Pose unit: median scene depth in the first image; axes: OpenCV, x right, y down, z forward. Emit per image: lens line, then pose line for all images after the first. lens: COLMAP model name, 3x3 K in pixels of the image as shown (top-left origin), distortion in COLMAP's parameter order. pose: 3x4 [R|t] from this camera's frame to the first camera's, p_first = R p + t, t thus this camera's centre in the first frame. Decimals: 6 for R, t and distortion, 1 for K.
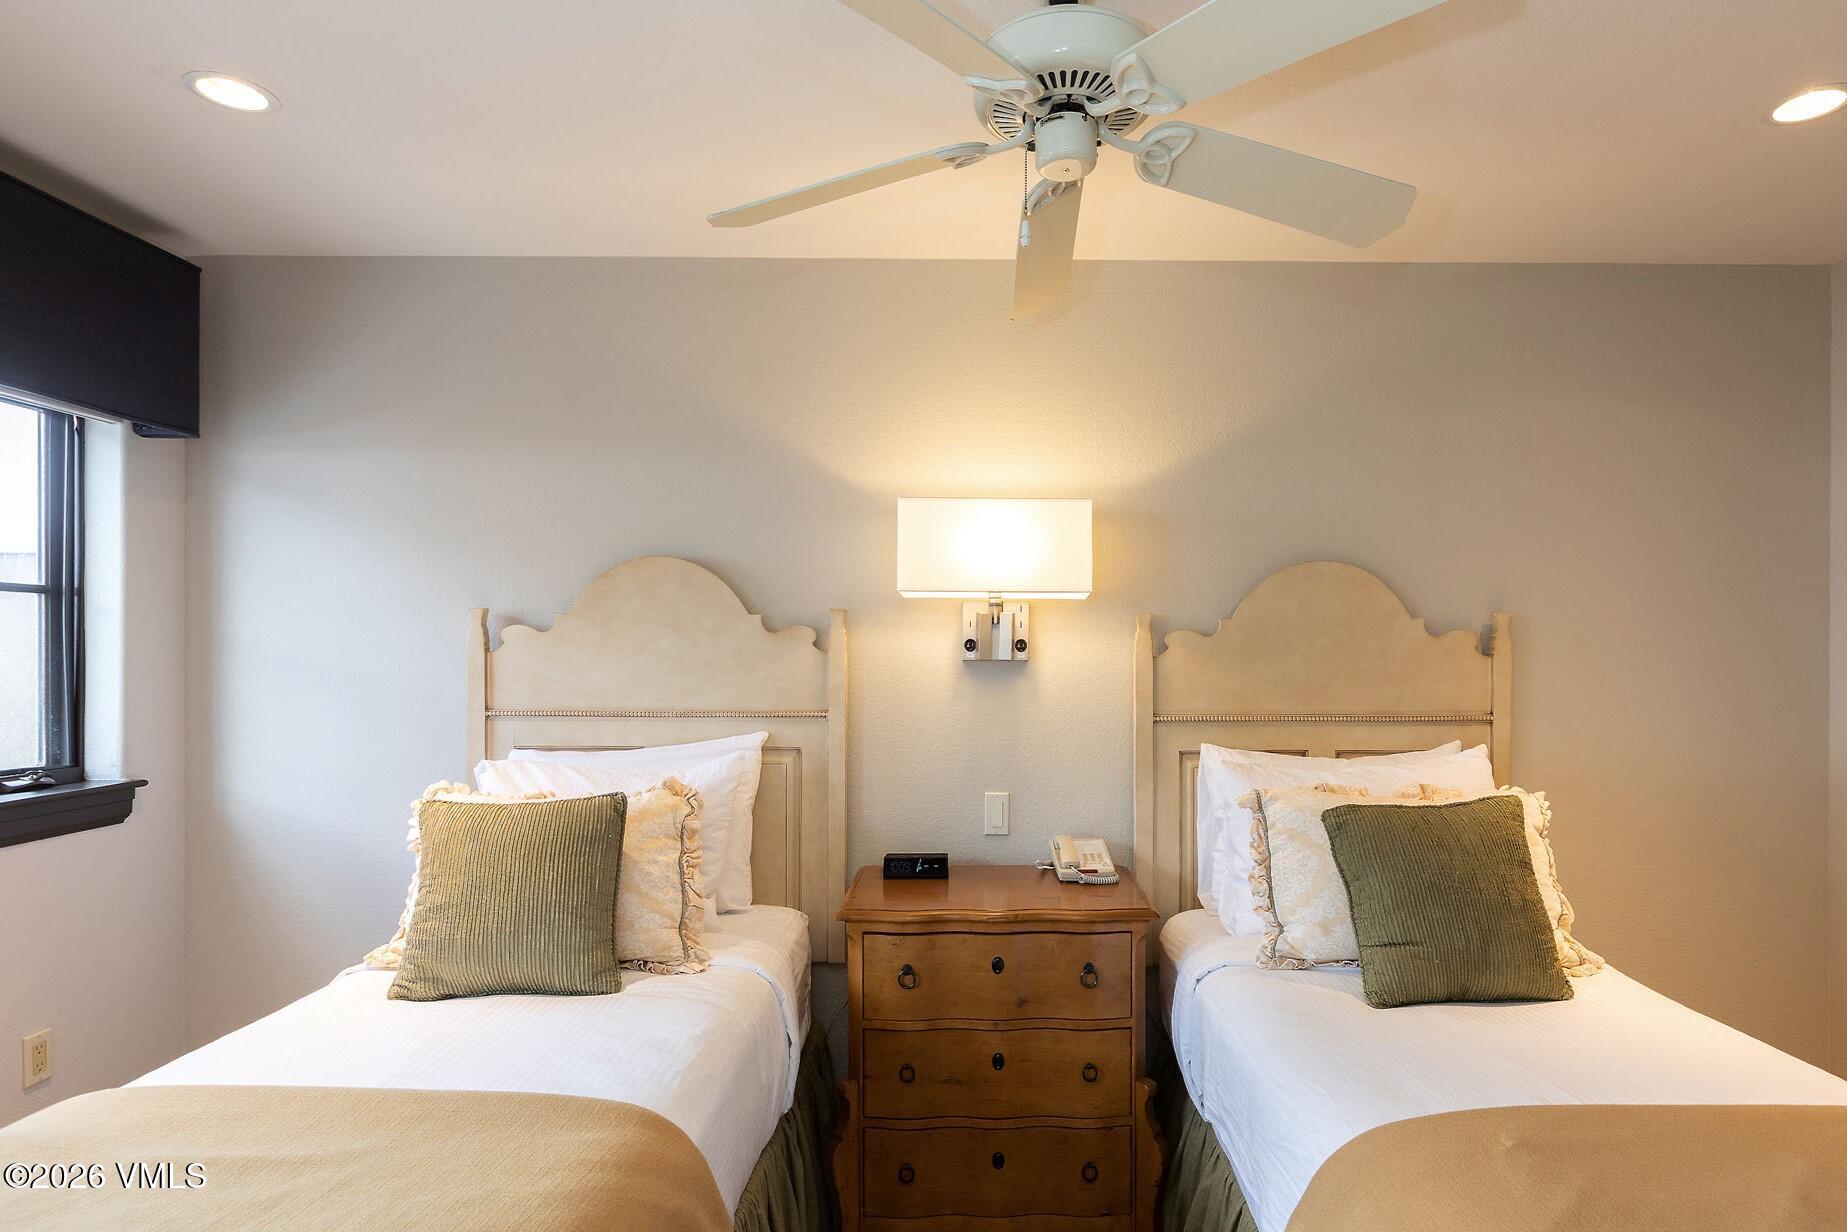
lens RADIAL K [[996.4, 0, 990.8], [0, 996.4, 645.1], [0, 0, 1]] dist [0.003983, 0.000370]
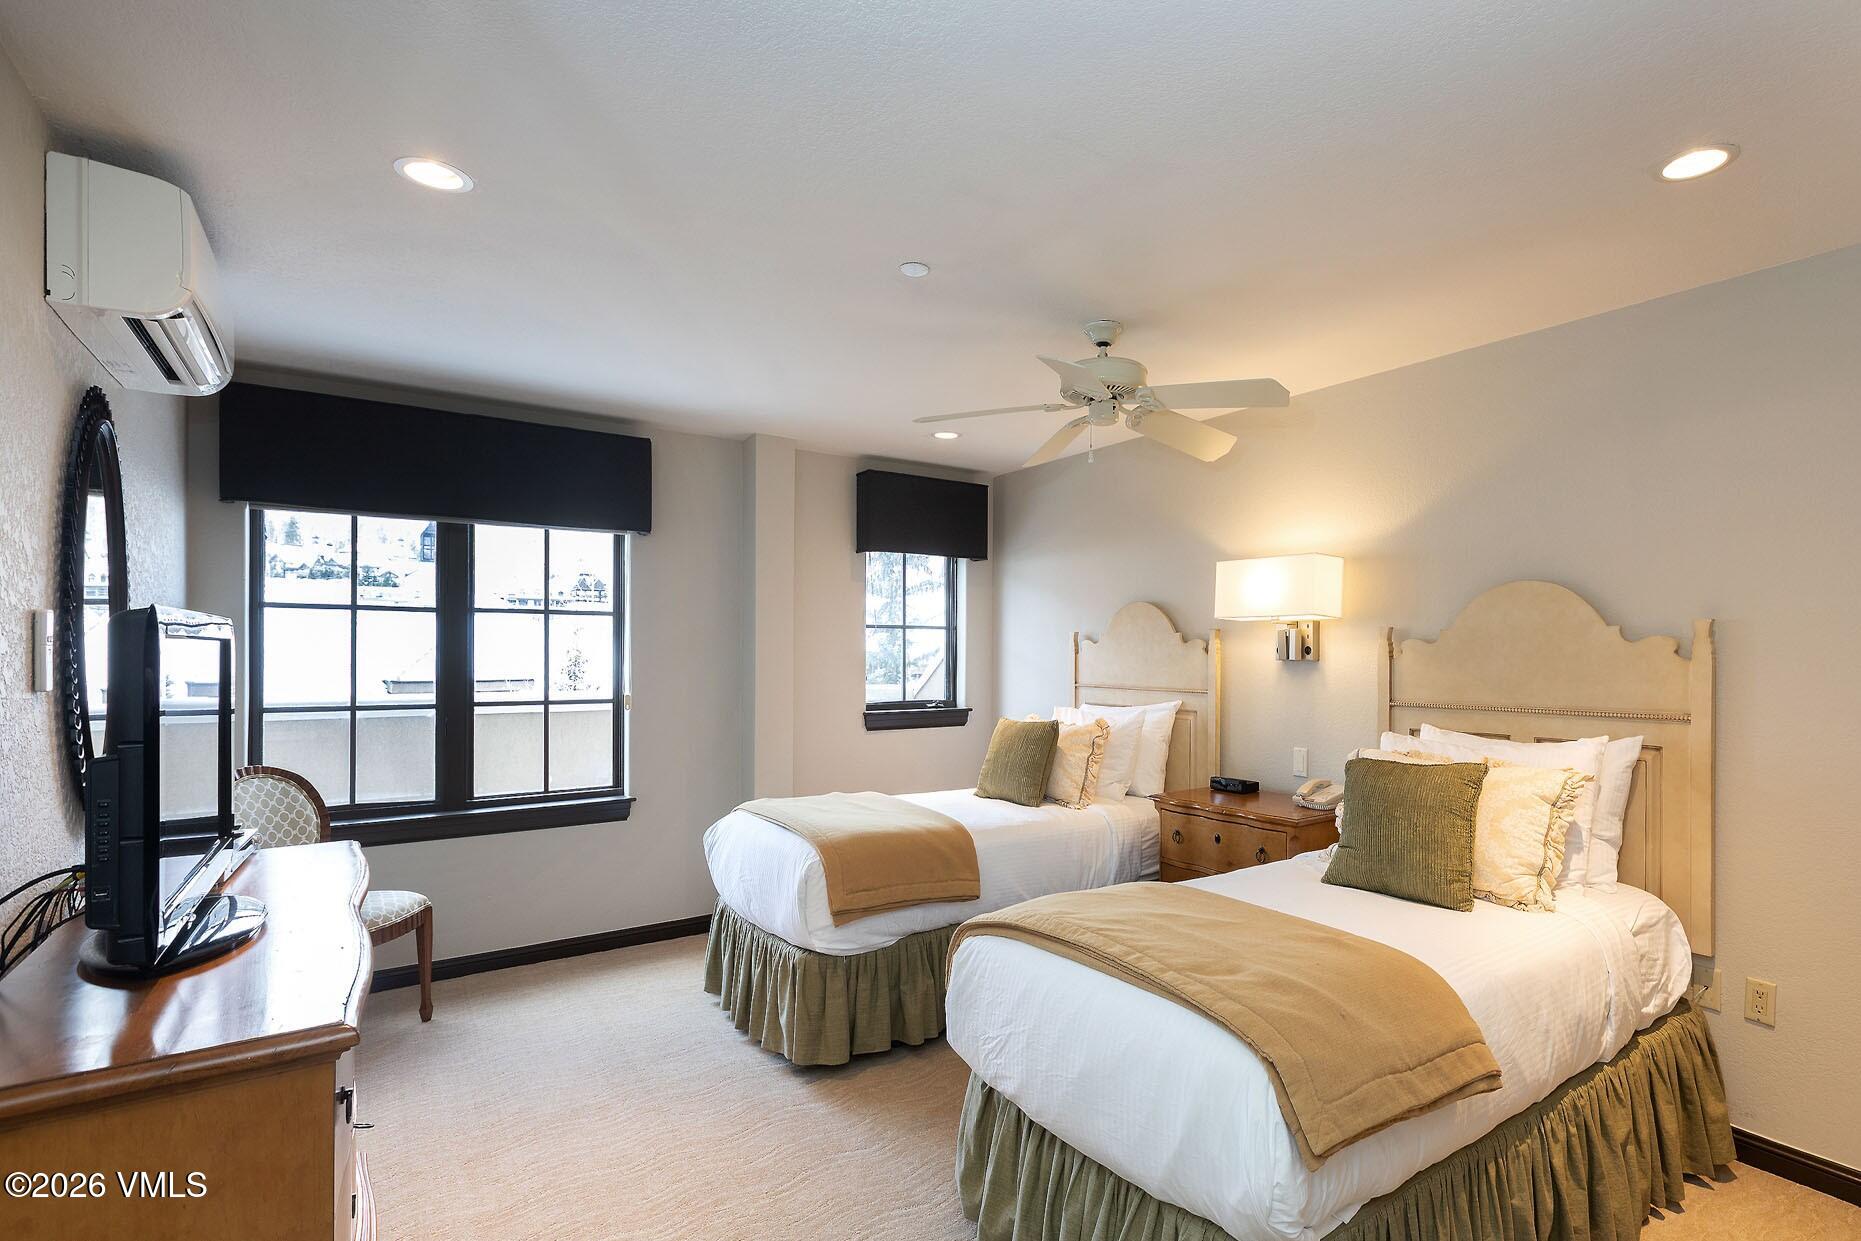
lens RADIAL K [[876.8, 0, 994.4], [0, 876.8, 652.6], [0, 0, 1]] dist [0.000084, 0.000090]
pose [[0.585260, 0.000751, -0.810846, 0.822136], [-0.002303, 0.999997, -0.000736, 0.005952], [0.810843, 0.002298, 0.585260, -0.147994]]
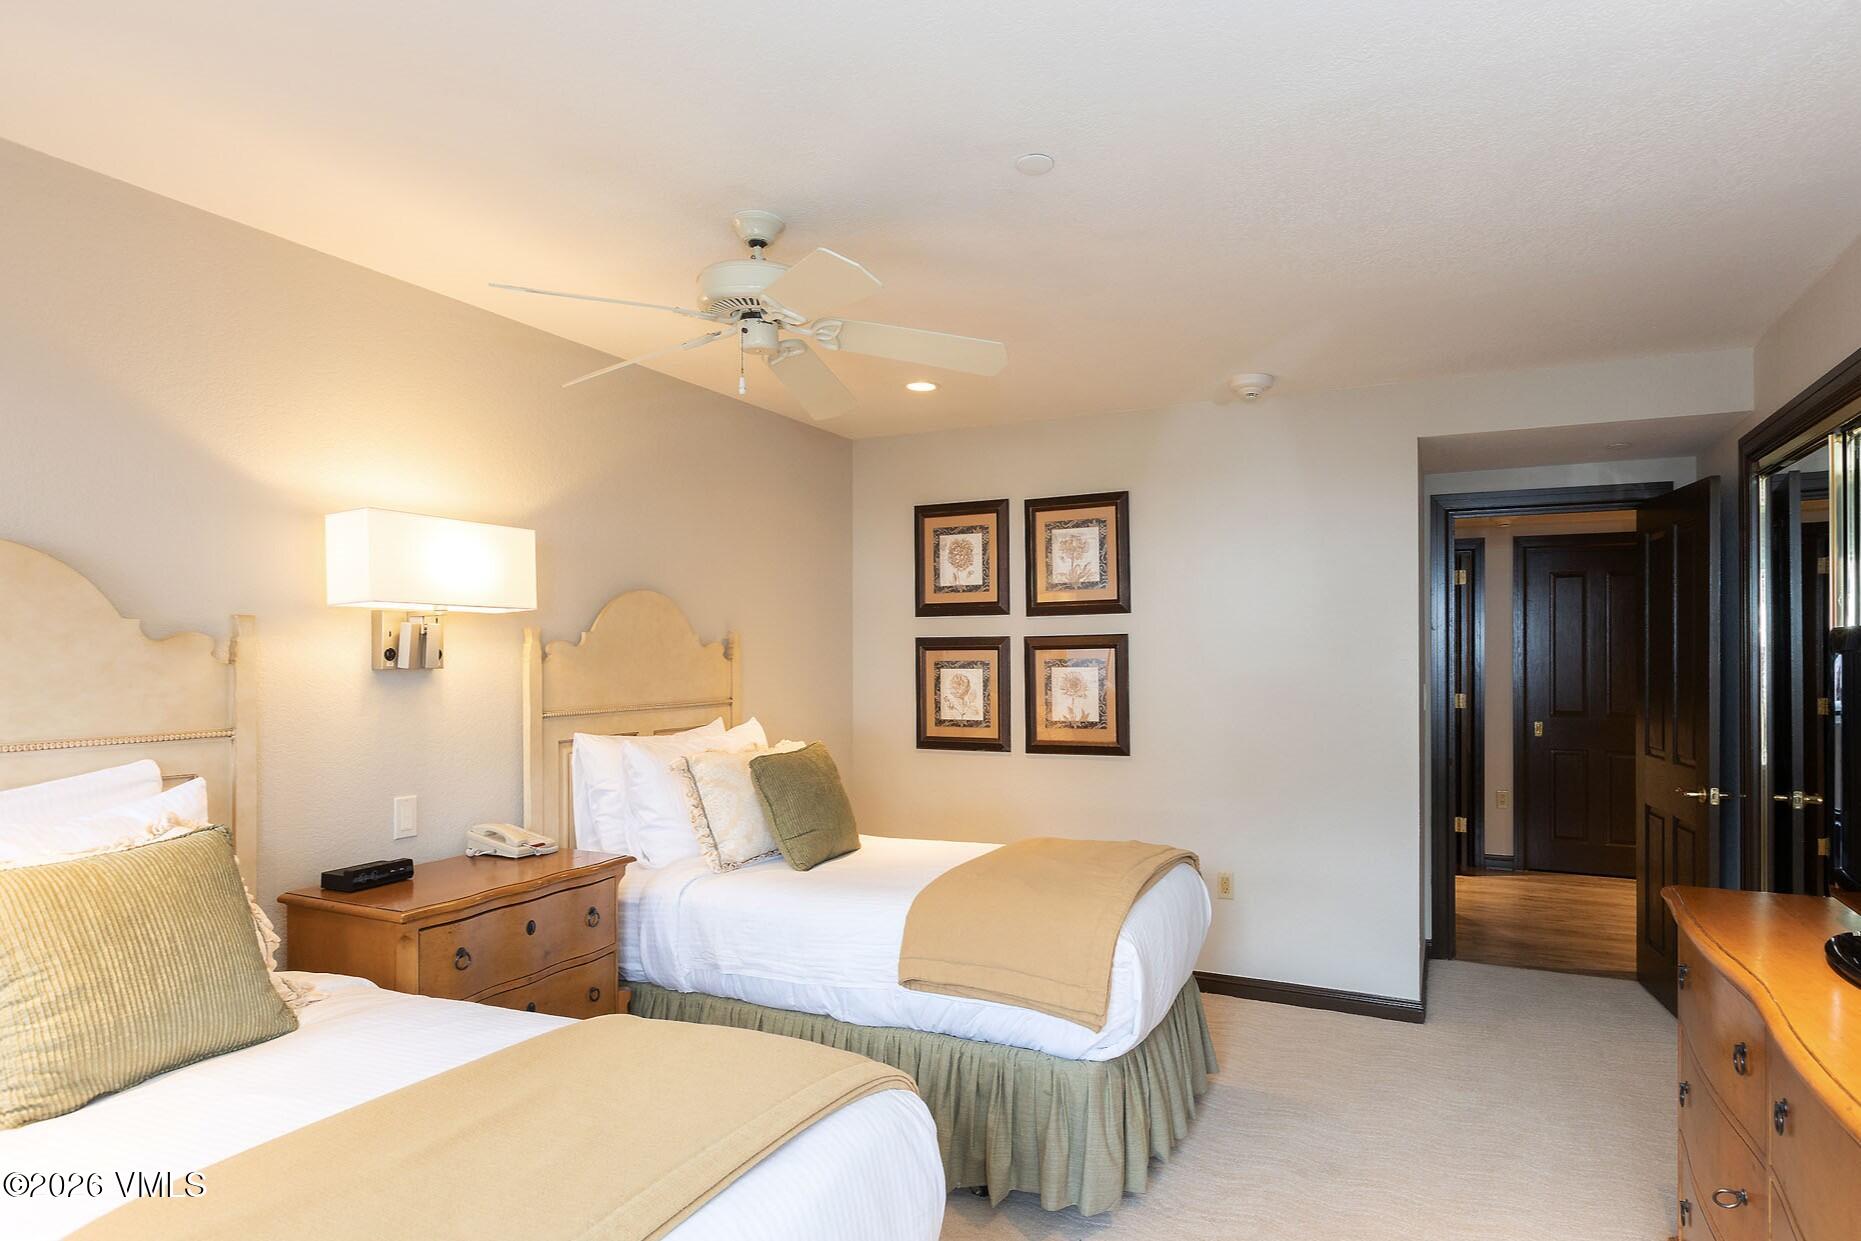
lens RADIAL K [[1003.9, 0, 998.3], [0, 1003.9, 649.8], [0, 0, 1]] dist [0.003983, 0.000370]
pose [[0.422327, -0.001978, 0.906441, -0.691022], [0.001571, 0.999998, 0.001450, -0.005252], [-0.906442, 0.000812, 0.422329, 0.001889]]
